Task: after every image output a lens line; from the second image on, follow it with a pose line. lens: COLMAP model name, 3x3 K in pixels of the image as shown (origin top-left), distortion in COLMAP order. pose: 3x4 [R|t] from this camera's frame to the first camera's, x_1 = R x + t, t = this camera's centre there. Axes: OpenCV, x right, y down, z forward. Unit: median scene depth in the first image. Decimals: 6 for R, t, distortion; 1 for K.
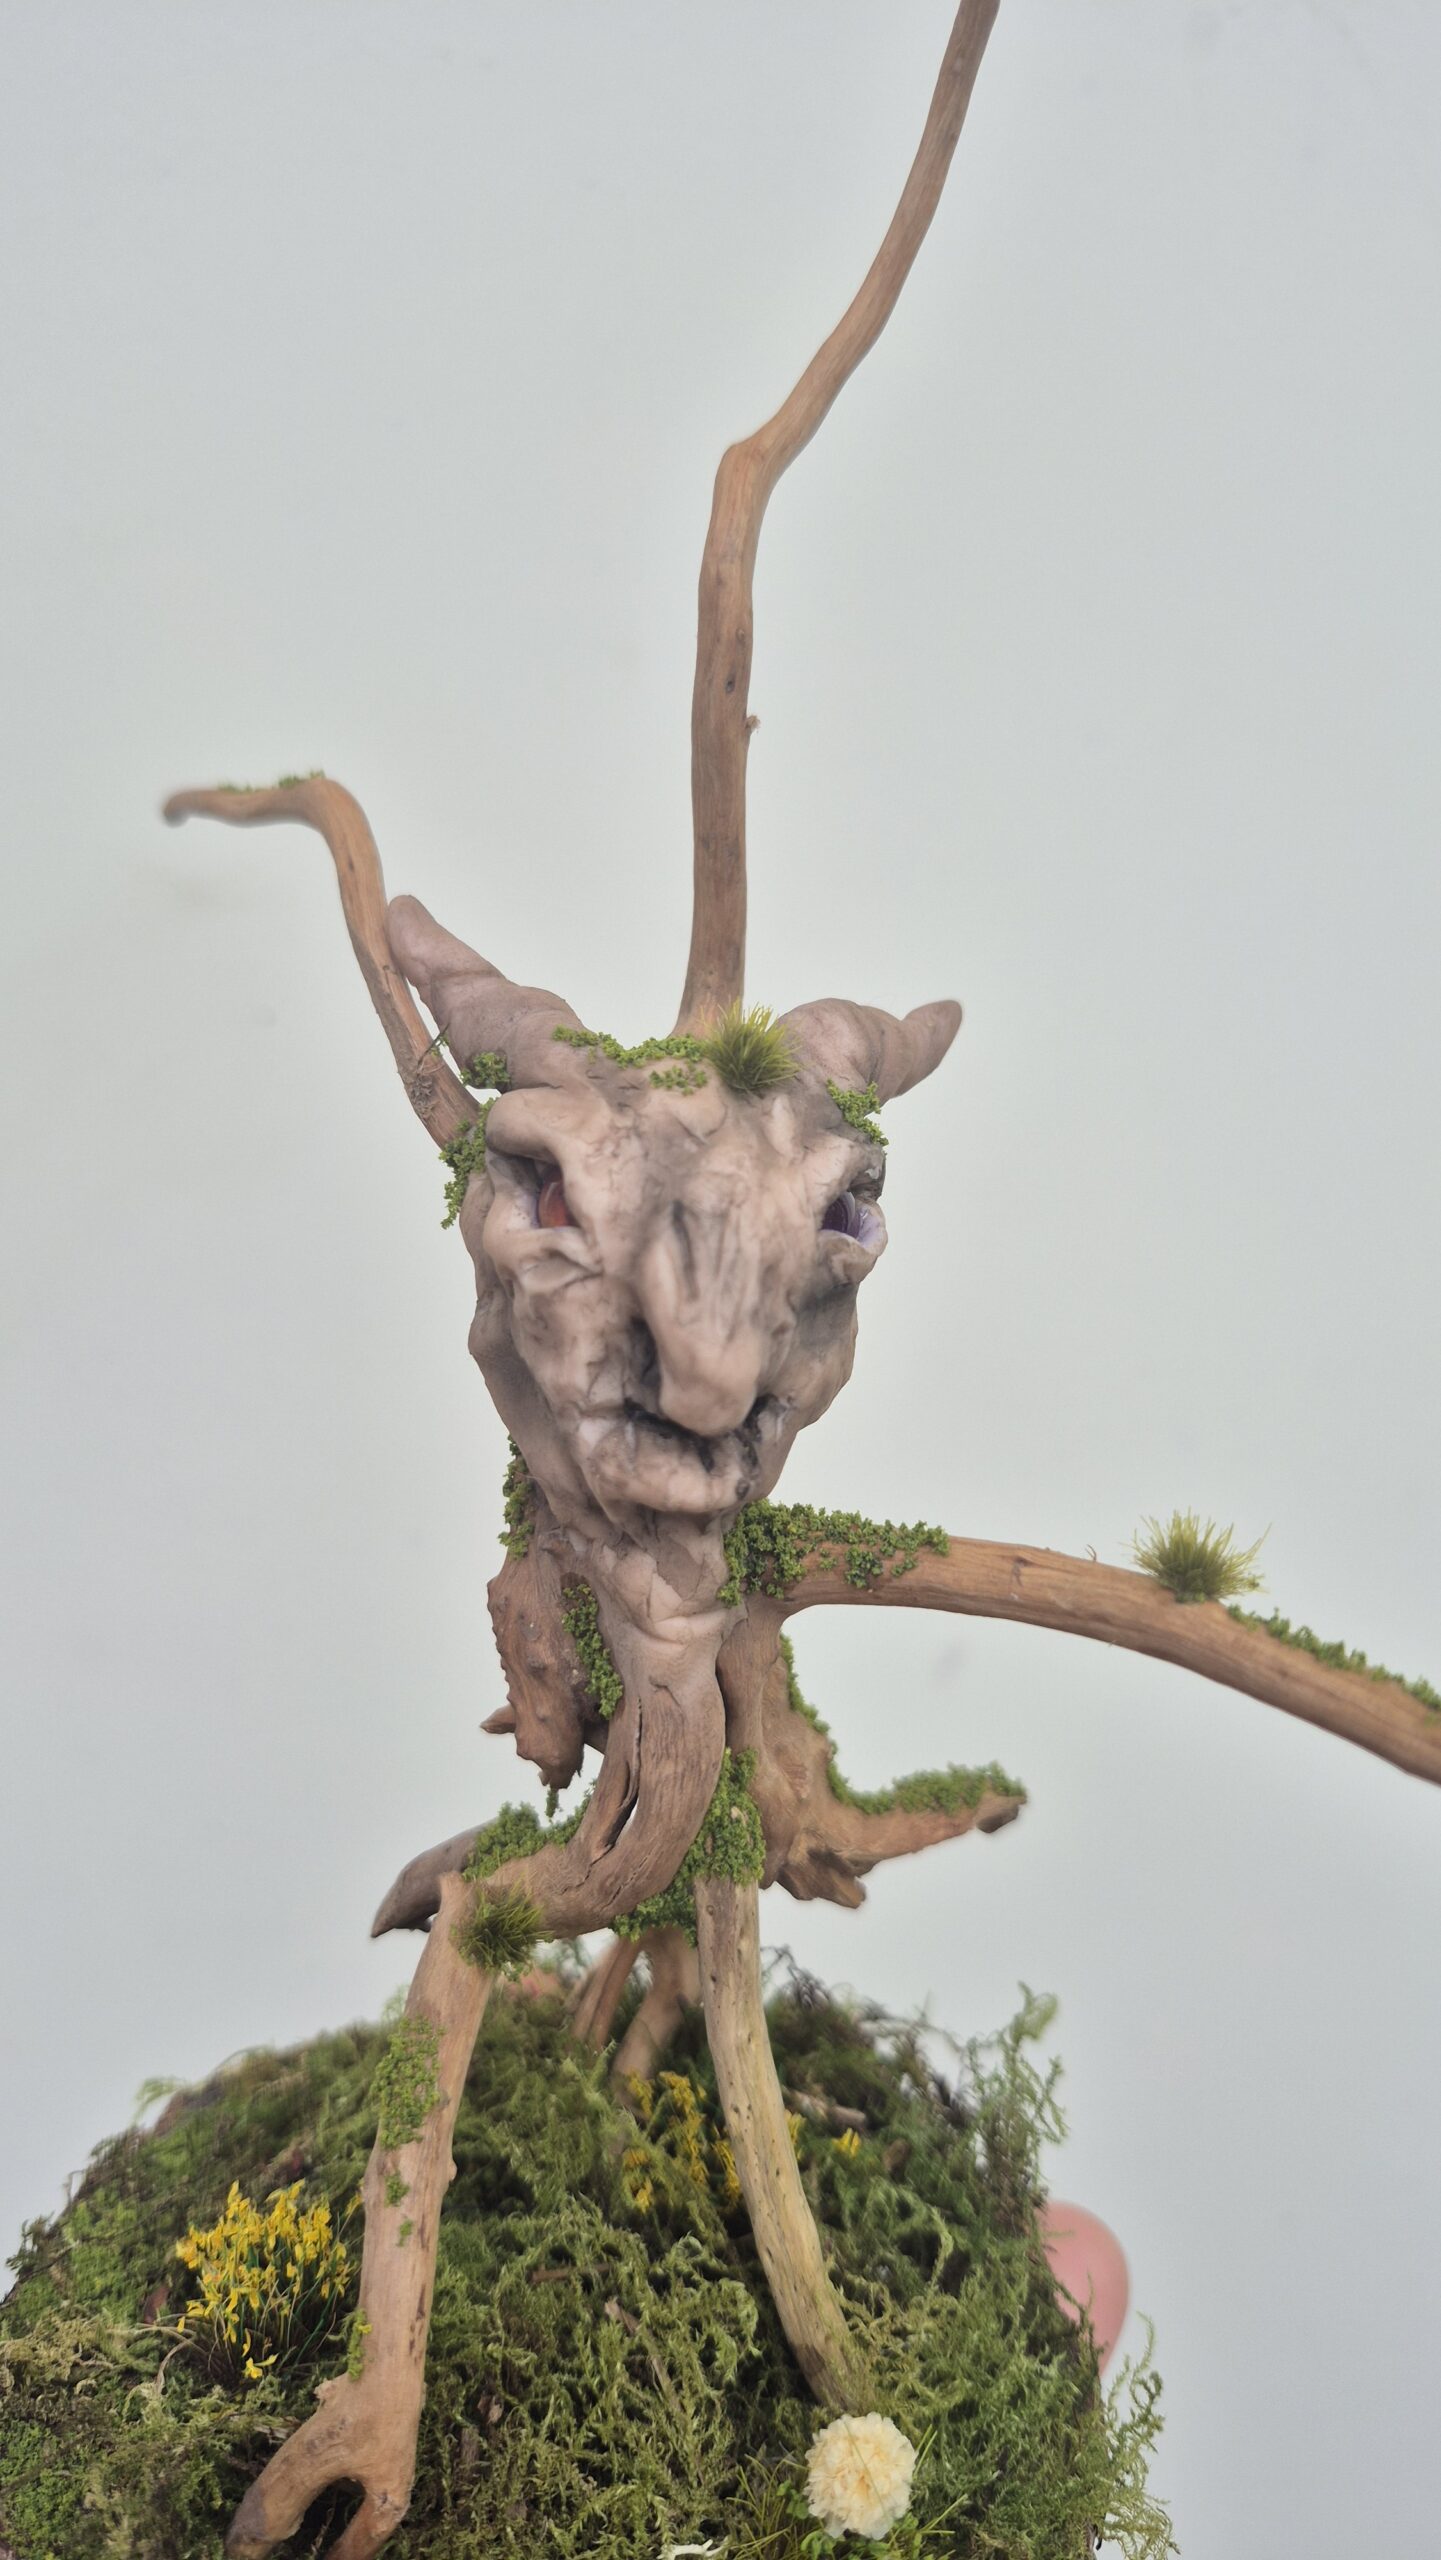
lens RADIAL K [[1975.0, 0, 606.2], [0, 1975.0, 1278.0], [0, 0, 1]] dist [-0.000374, -0.004217]
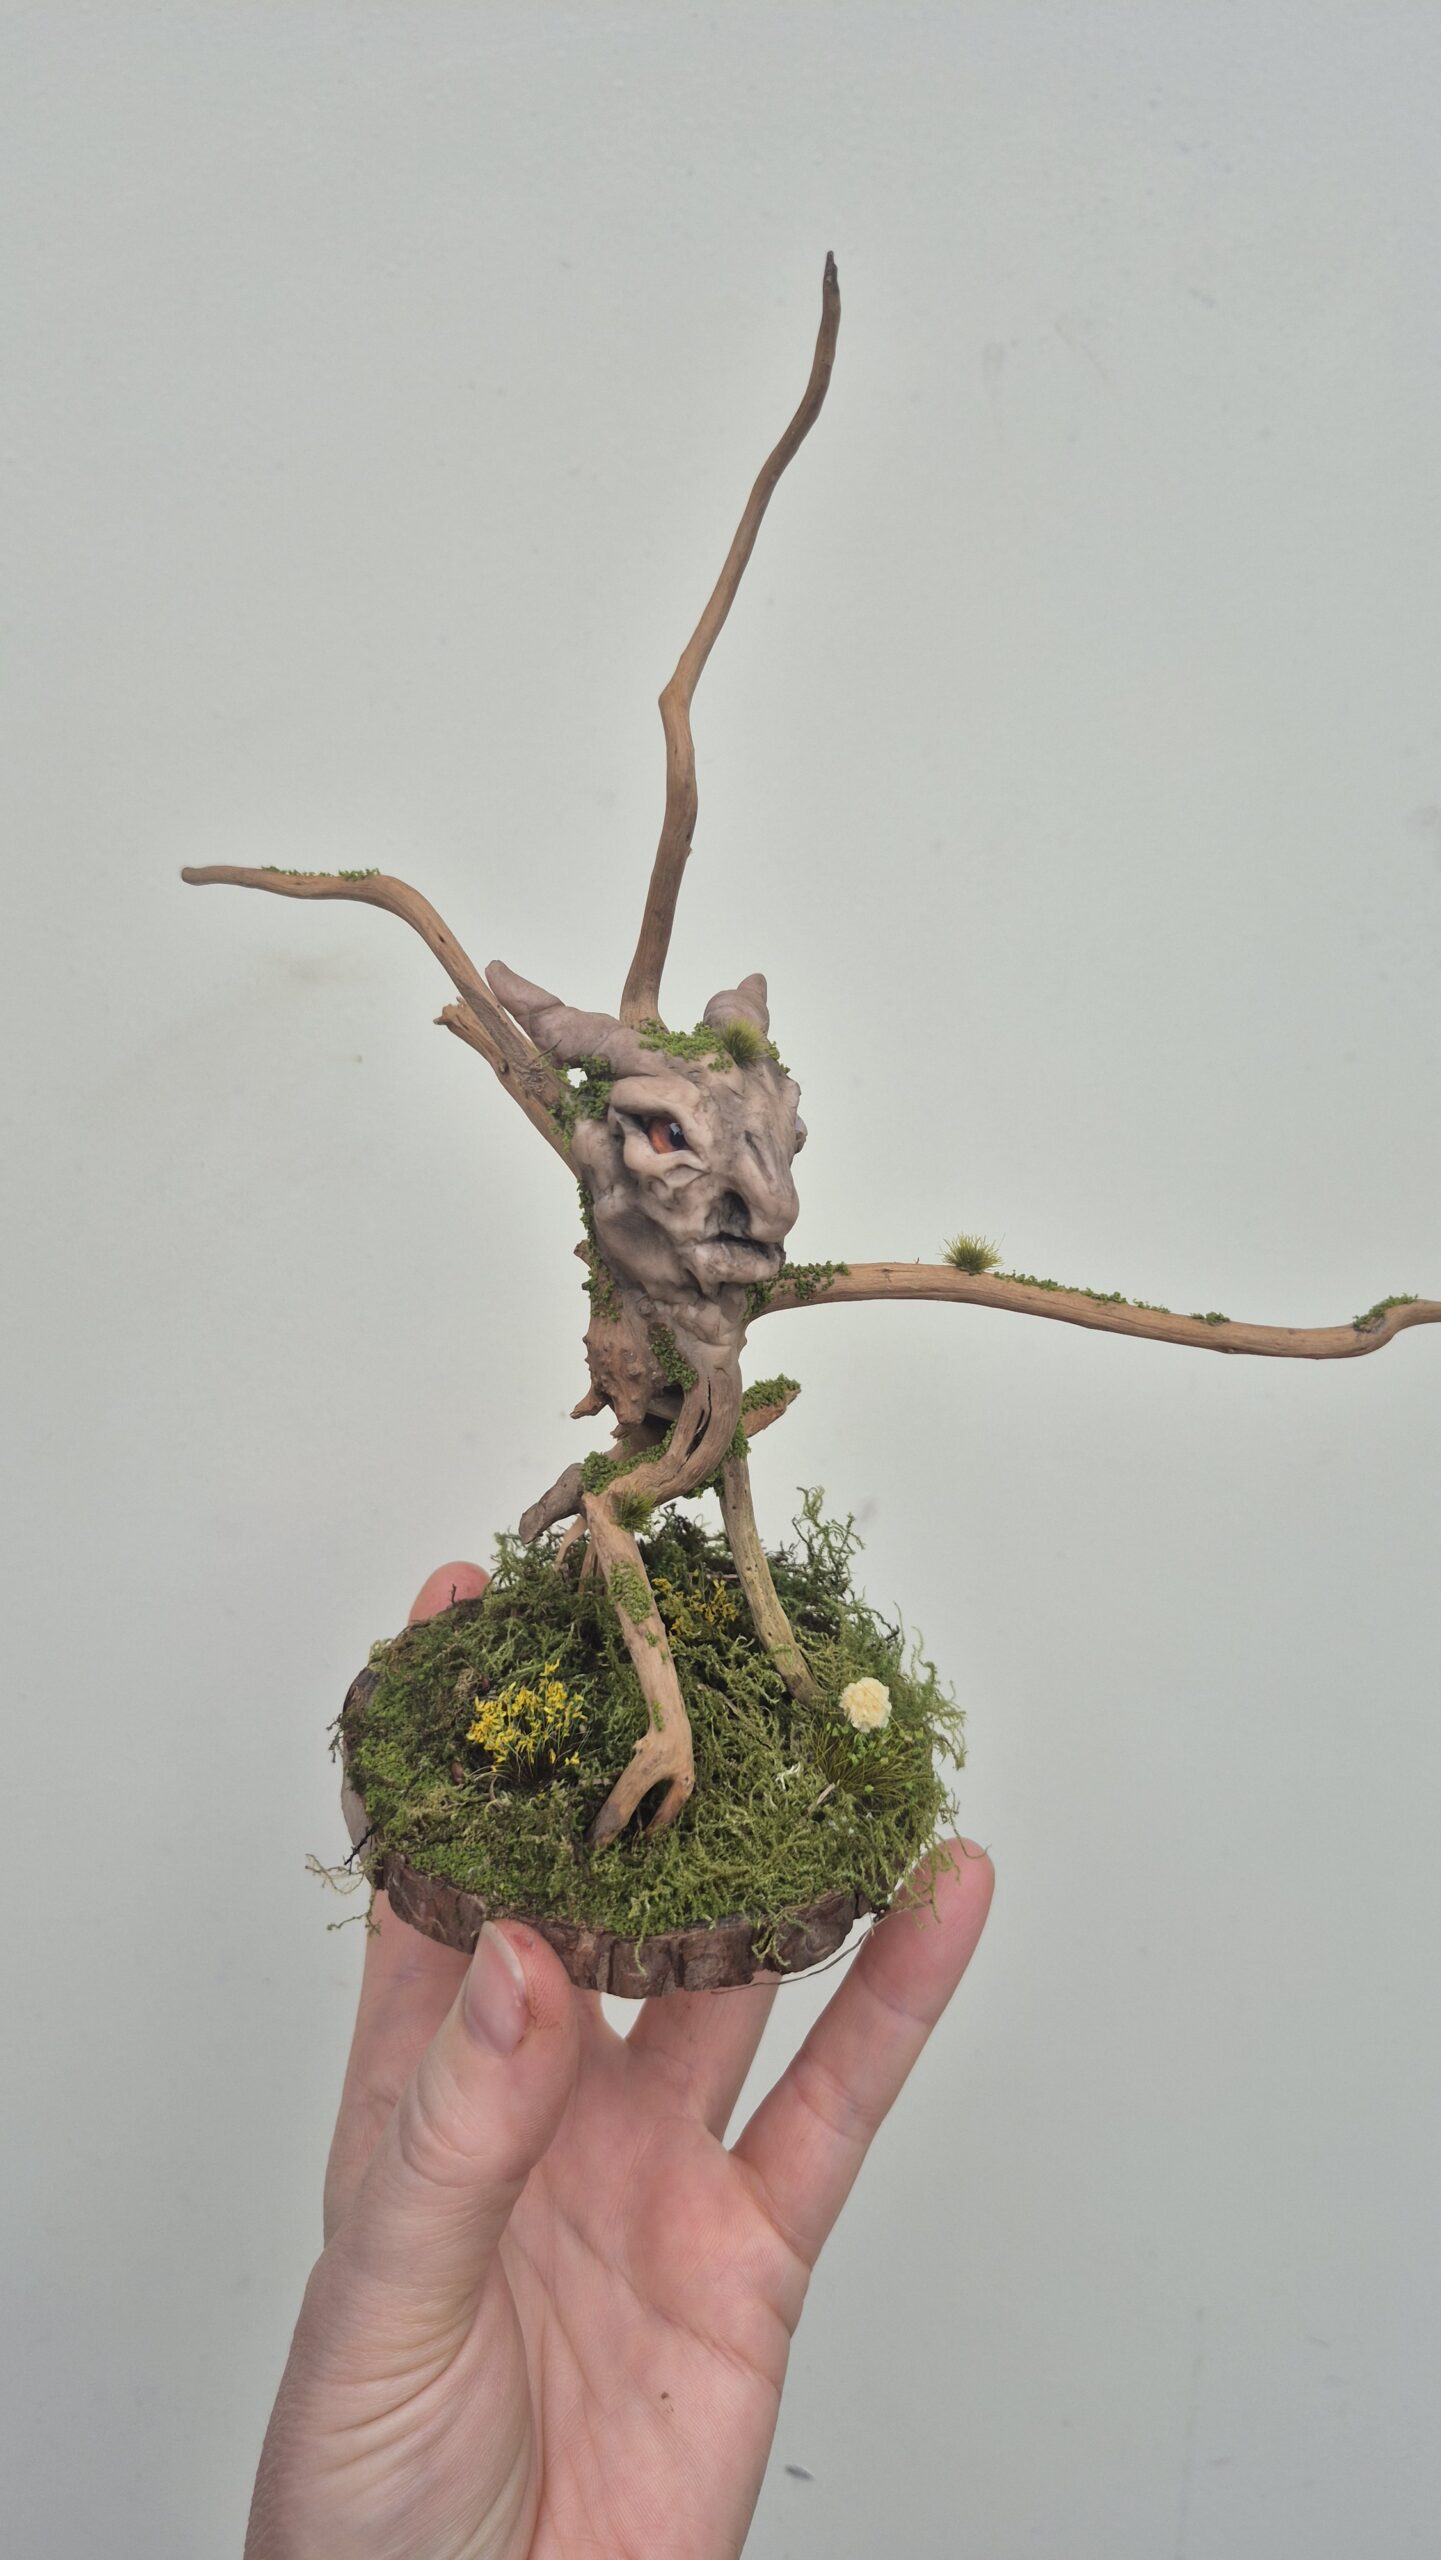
lens RADIAL K [[1975.0, 0, 606.2], [0, 1975.0, 1278.0], [0, 0, 1]] dist [-0.000374, -0.004217]
pose [[0.881790, -0.205053, 0.424736, -0.929681], [0.126062, 0.970249, 0.206699, -0.312918], [-0.454484, -0.128722, 0.881405, -0.686443]]
